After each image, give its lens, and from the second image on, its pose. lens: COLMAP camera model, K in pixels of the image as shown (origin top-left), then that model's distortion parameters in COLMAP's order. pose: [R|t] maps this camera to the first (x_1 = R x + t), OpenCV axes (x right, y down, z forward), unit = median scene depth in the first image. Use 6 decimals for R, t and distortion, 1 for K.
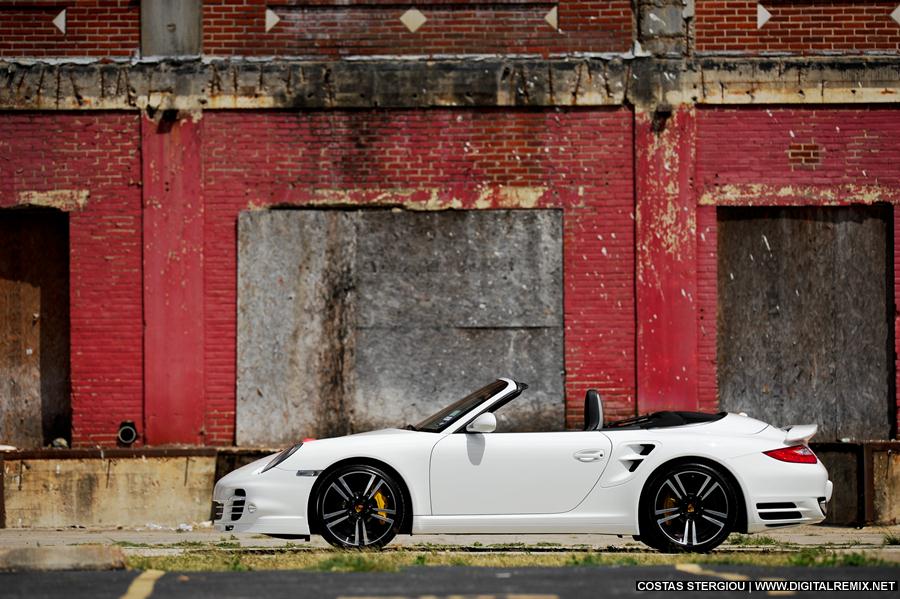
lens RADIAL K [[4988.6, 0, 450.0], [0, 4988.6, 299.5], [0, 0, 1]] dist [0.438446, 5.937361]
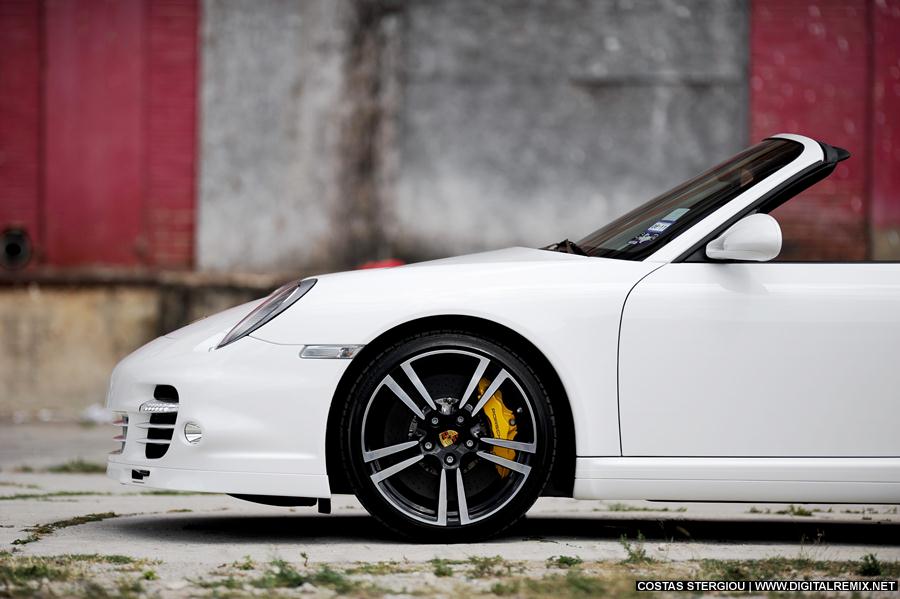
lens RADIAL K [[4988.6, 0, 450.0], [0, 4988.6, 299.5], [0, 0, 1]] dist [0.438446, 5.937361]
pose [[0.999882, 0.015366, 0.000523, -0.012790], [-0.015375, 0.999225, 0.036248, 0.010432], [0.000035, -0.036252, 0.999343, 0.402612]]
